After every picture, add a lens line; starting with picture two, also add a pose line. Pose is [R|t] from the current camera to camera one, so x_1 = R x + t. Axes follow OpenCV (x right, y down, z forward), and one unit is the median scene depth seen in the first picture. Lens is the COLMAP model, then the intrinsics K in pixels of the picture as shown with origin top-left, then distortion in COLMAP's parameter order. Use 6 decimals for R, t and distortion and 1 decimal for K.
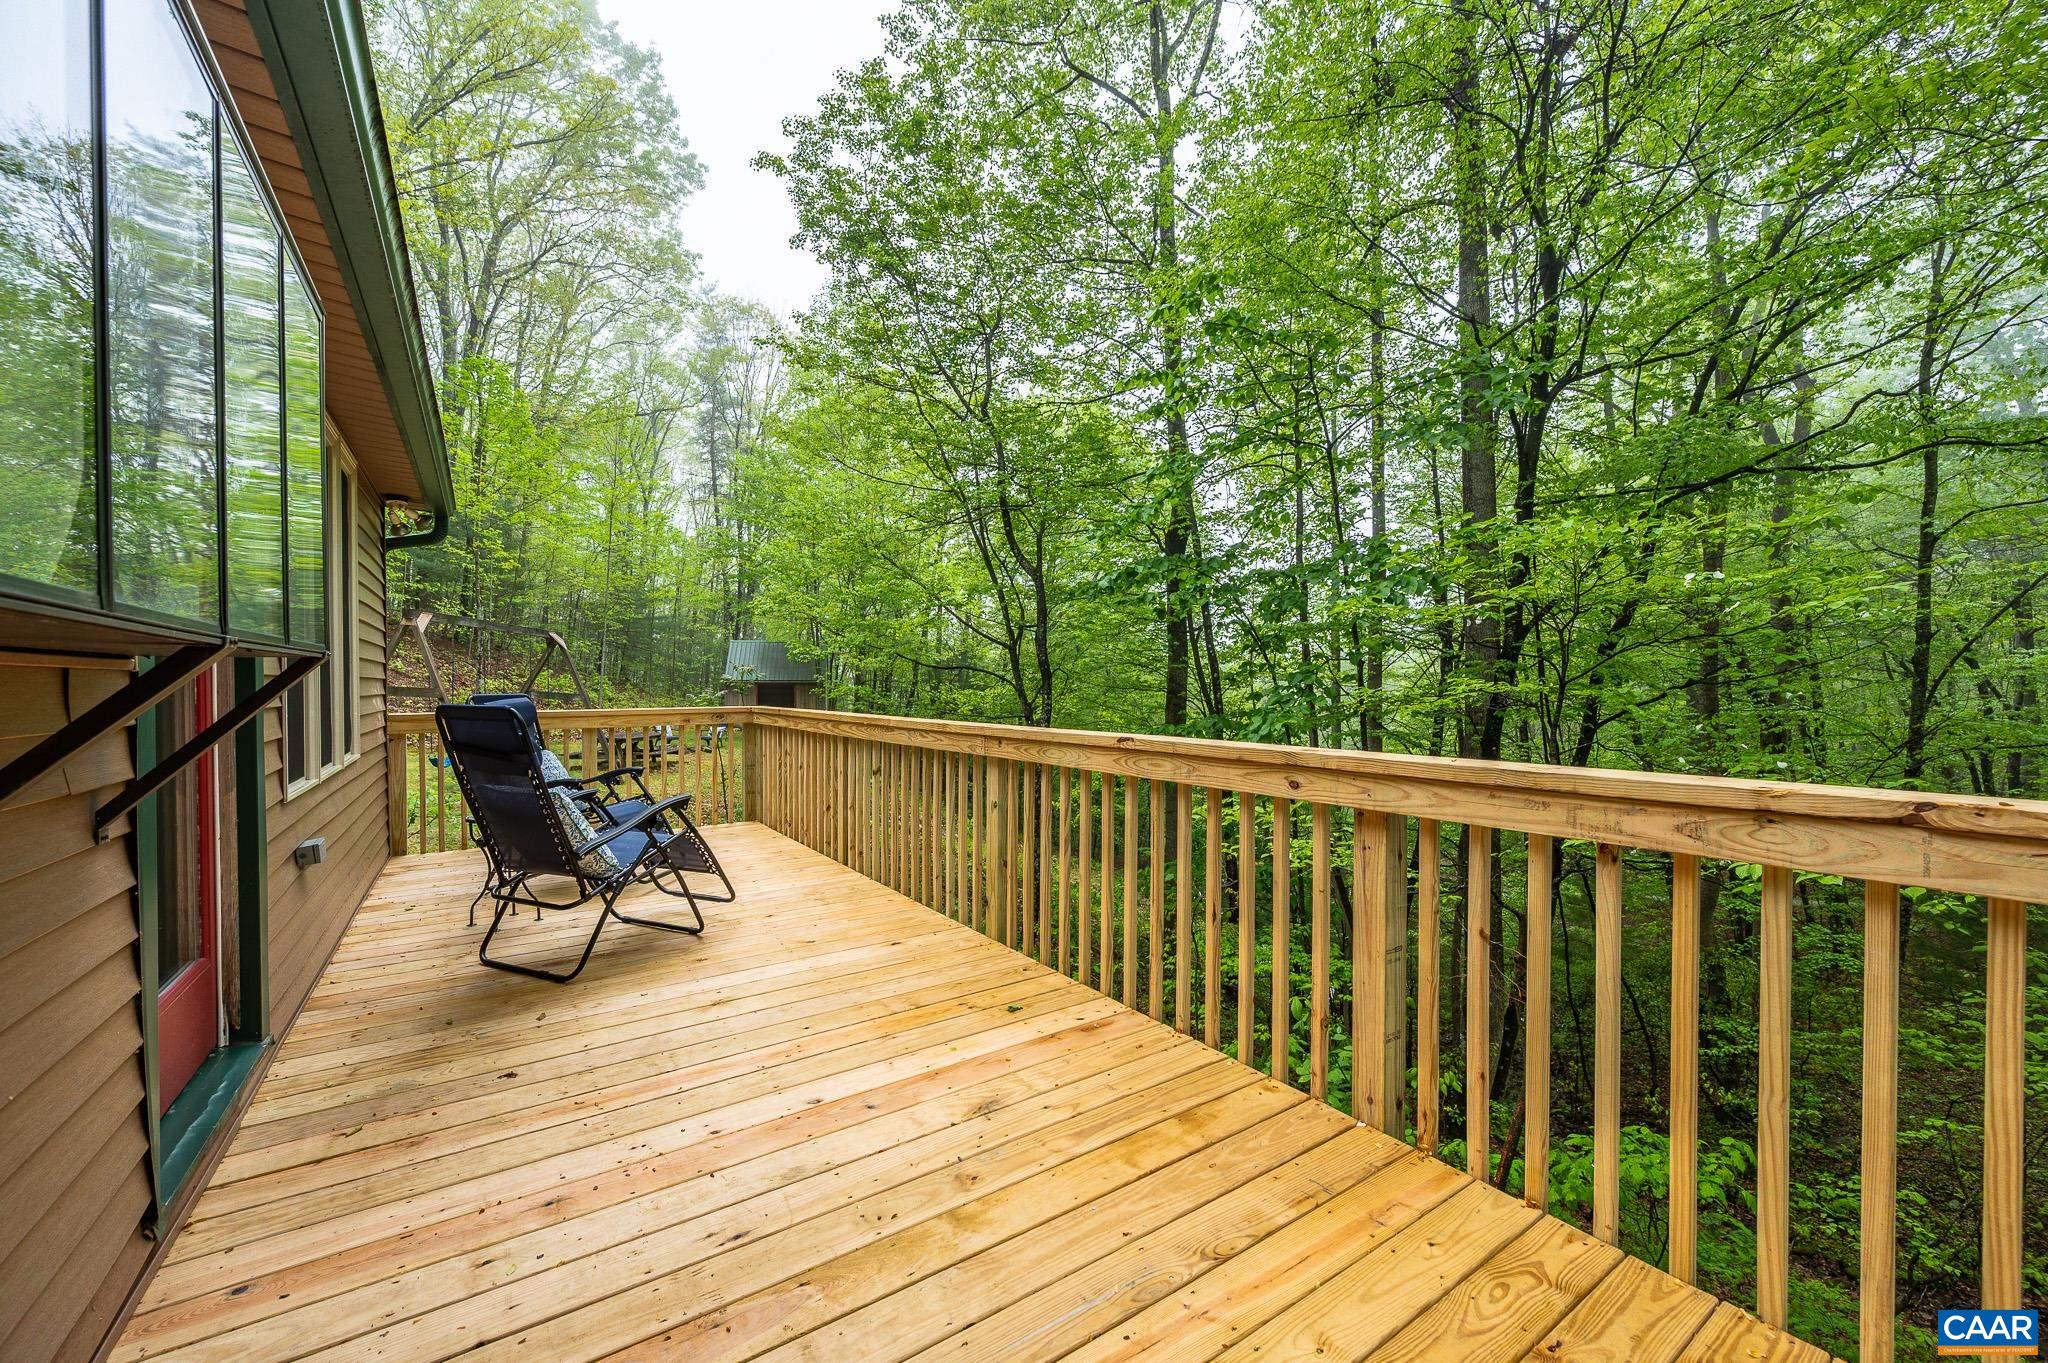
lens RADIAL K [[802.6, 0, 1022.6], [0, 802.6, 686.8], [0, 0, 1]] dist [-0.000579, -0.000080]
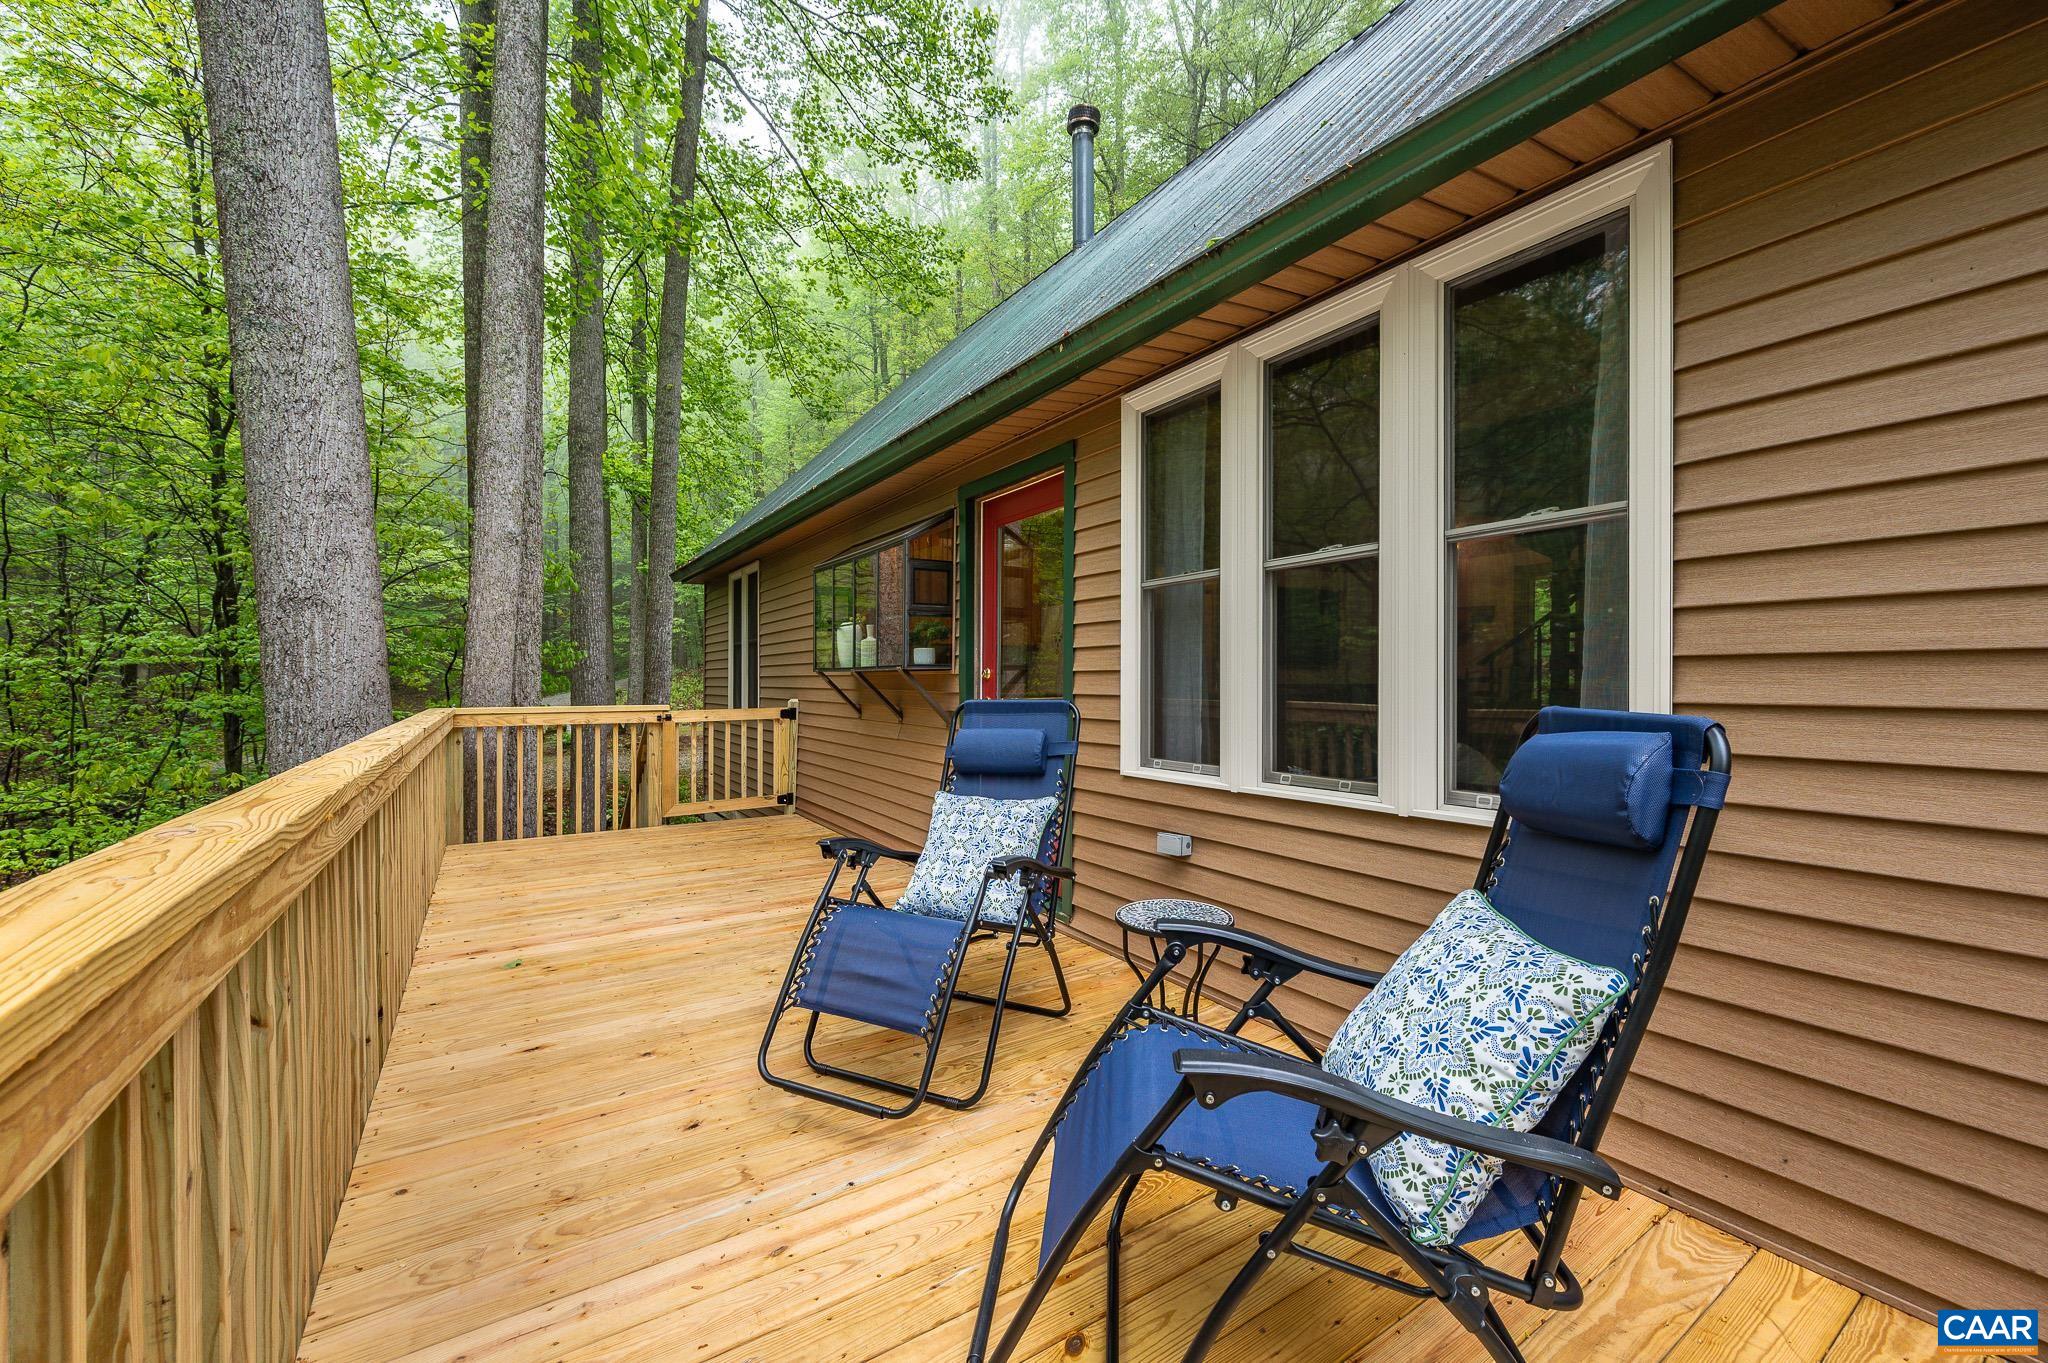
lens RADIAL K [[815.3, 0, 1019.3], [0, 815.3, 667.5], [0, 0, 1]] dist [-0.000316, -0.000389]
pose [[-0.999825, 0.004055, 0.018289, -0.568719], [0.004226, 0.999947, 0.009336, -0.016907], [-0.018250, 0.009412, -0.999789, 1.635973]]
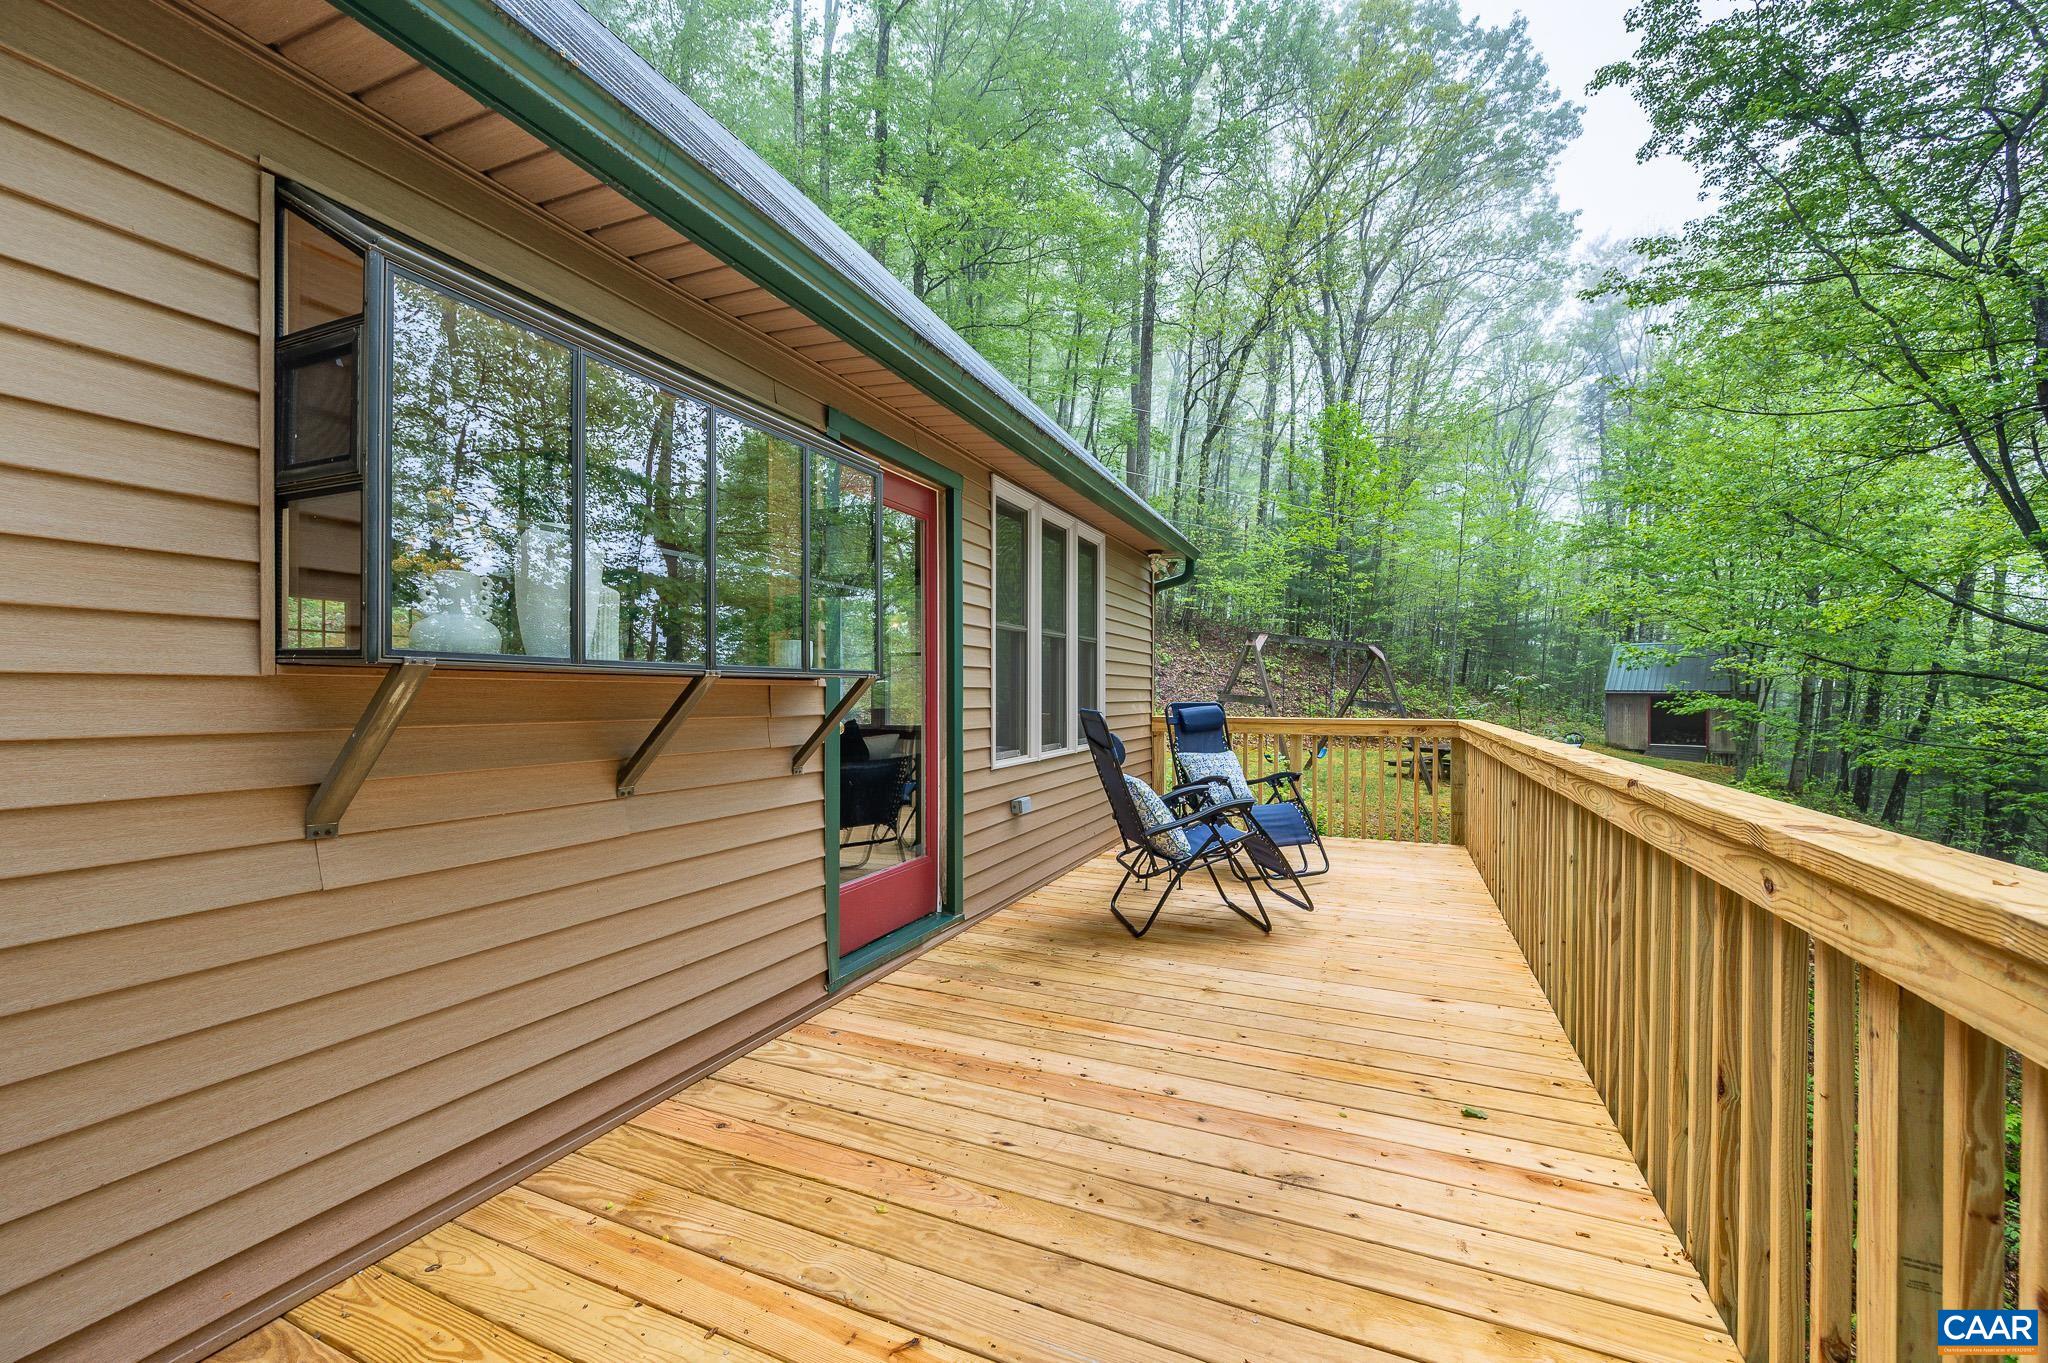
lens RADIAL K [[813.0, 0, 1027.8], [0, 813.0, 689.1], [0, 0, 1]] dist [-0.001636, -0.000640]
pose [[0.539584, 0.002613, -0.841928, 0.323246], [-0.011404, 0.999926, -0.004205, -0.002068], [0.841854, 0.011870, 0.539574, 0.159722]]
